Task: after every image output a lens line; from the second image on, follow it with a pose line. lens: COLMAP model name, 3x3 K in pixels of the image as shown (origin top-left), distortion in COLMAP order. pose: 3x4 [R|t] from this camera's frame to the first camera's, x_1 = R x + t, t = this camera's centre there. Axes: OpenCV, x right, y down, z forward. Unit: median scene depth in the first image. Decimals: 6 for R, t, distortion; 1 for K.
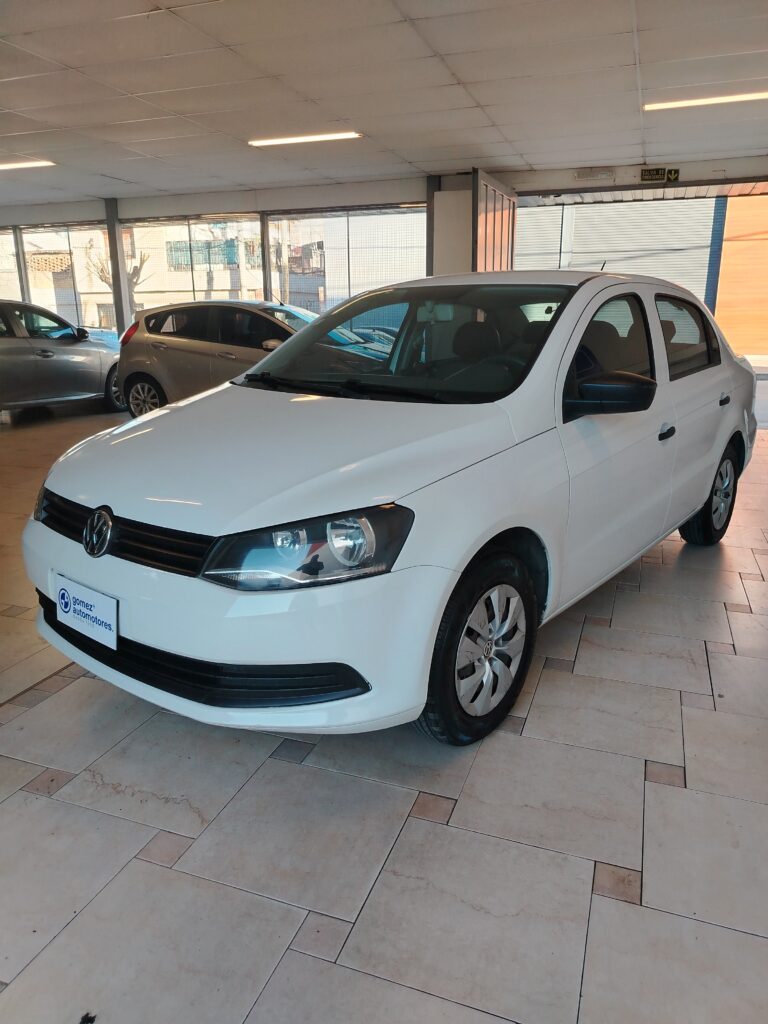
lens RADIAL K [[719.5, 0, 387.0], [0, 719.5, 507.4], [0, 0, 1]] dist [0.007686, 0.000173]
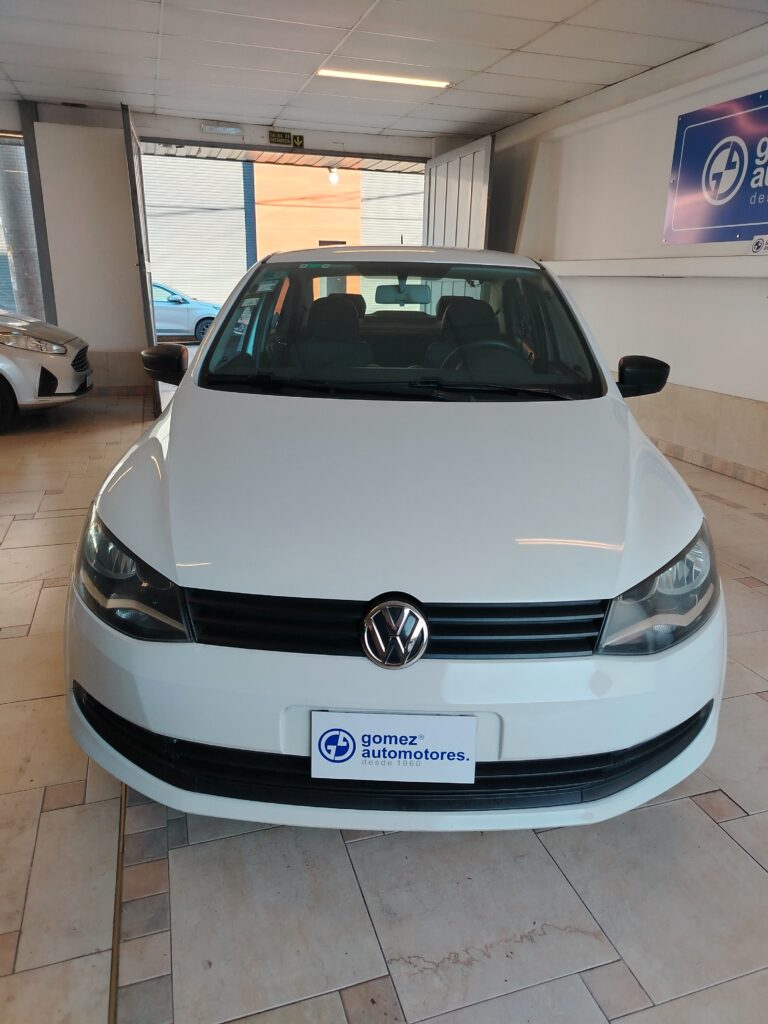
lens RADIAL K [[713.6, 0, 386.5], [0, 713.6, 514.1], [0, 0, 1]] dist [0.009940, -0.002337]
pose [[0.788363, -0.176548, 0.589334, -0.214924], [0.137119, 0.984267, 0.111432, -0.041921], [-0.599735, -0.007040, 0.800168, 0.125376]]
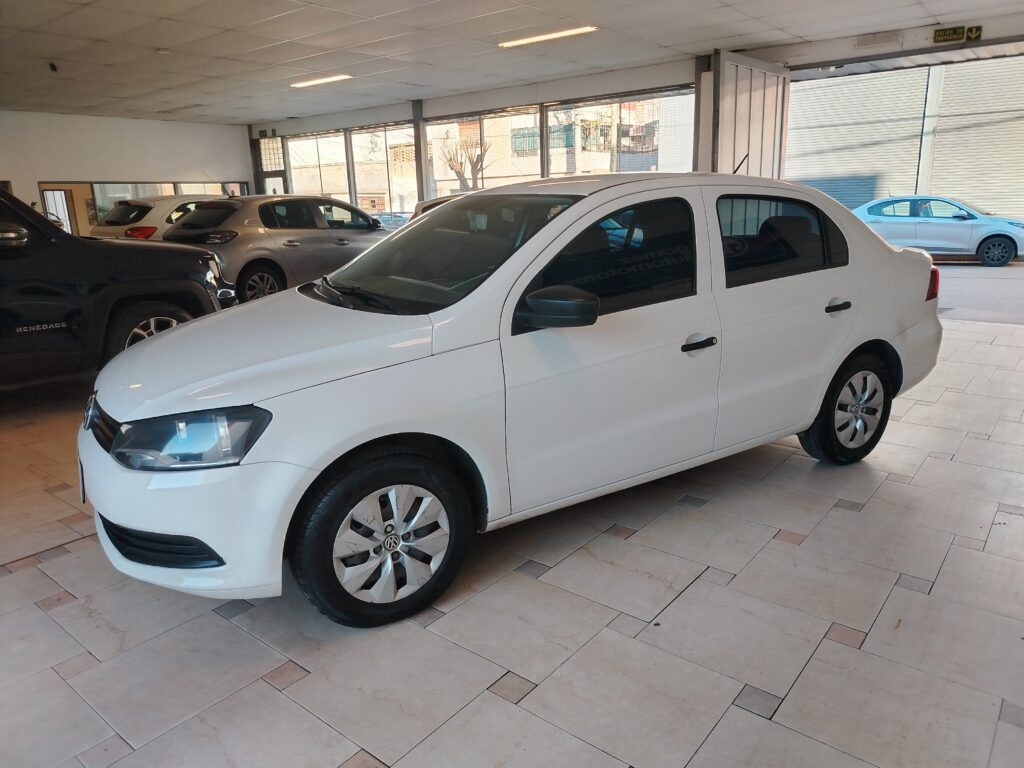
lens RADIAL K [[713.6, 0, 512.0], [0, 713.6, 384.0], [0, 0, 1]] dist [0.009940, -0.002337]
pose [[0.945348, 0.060085, -0.320478, 0.192080], [-0.059386, 0.998163, 0.011962, -0.019831], [0.320608, 0.007724, 0.947180, 0.011141]]
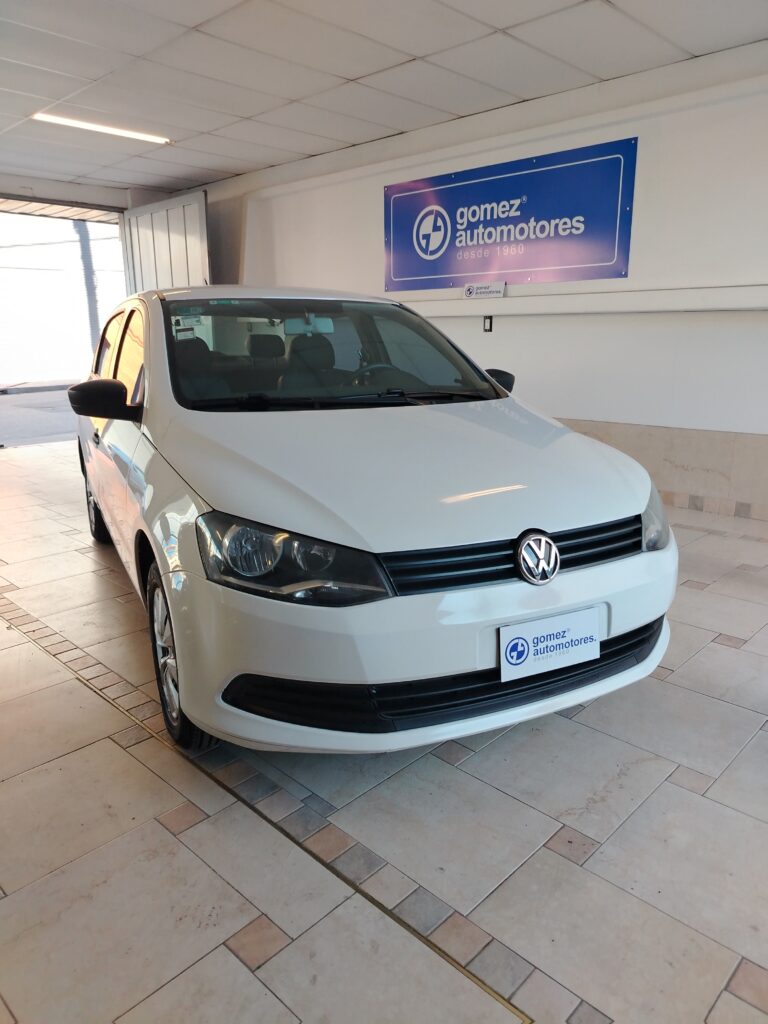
lens RADIAL K [[721.4, 0, 384.0], [0, 721.4, 512.0], [0, 0, 1]] dist [0.006441, -0.001476]
pose [[0.406066, -0.220367, 0.886876, -0.349794], [0.237835, 0.962530, 0.130270, -0.051154], [-0.882352, 0.158031, 0.443262, 0.206130]]
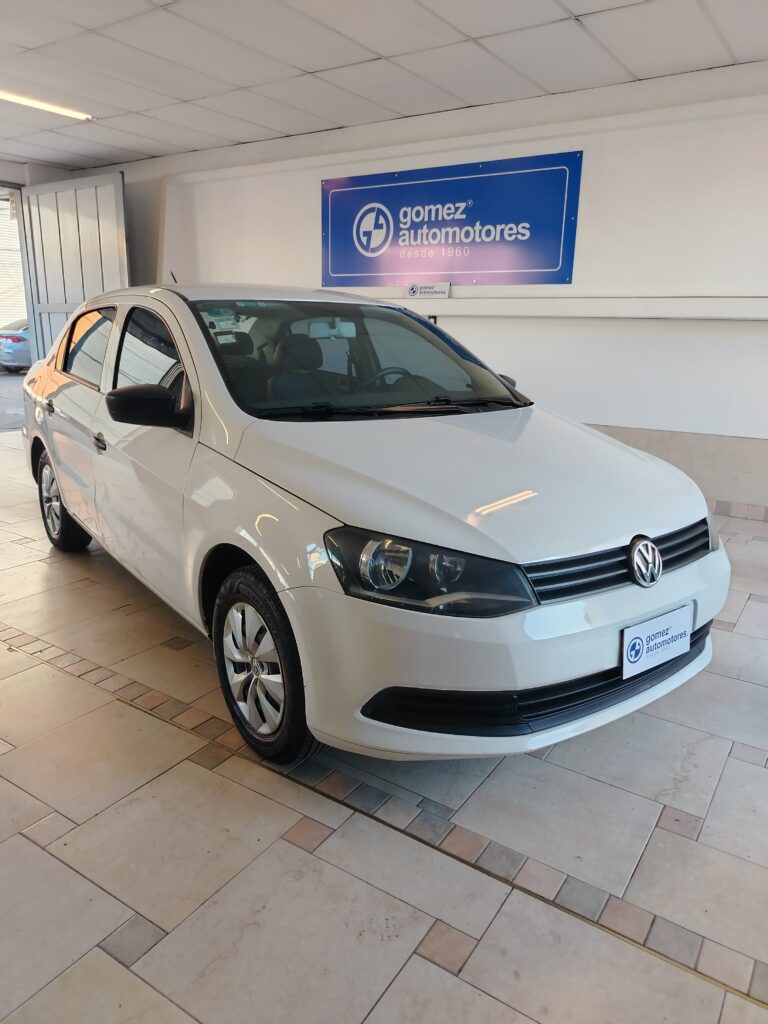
lens RADIAL K [[719.5, 0, 385.4], [0, 719.5, 517.9], [0, 0, 1]] dist [0.003756, -0.001784]
pose [[0.236208, -0.247575, 0.939634, -0.380967], [0.229517, 0.953851, 0.193624, -0.080605], [-0.944208, 0.169927, 0.282129, 0.285529]]
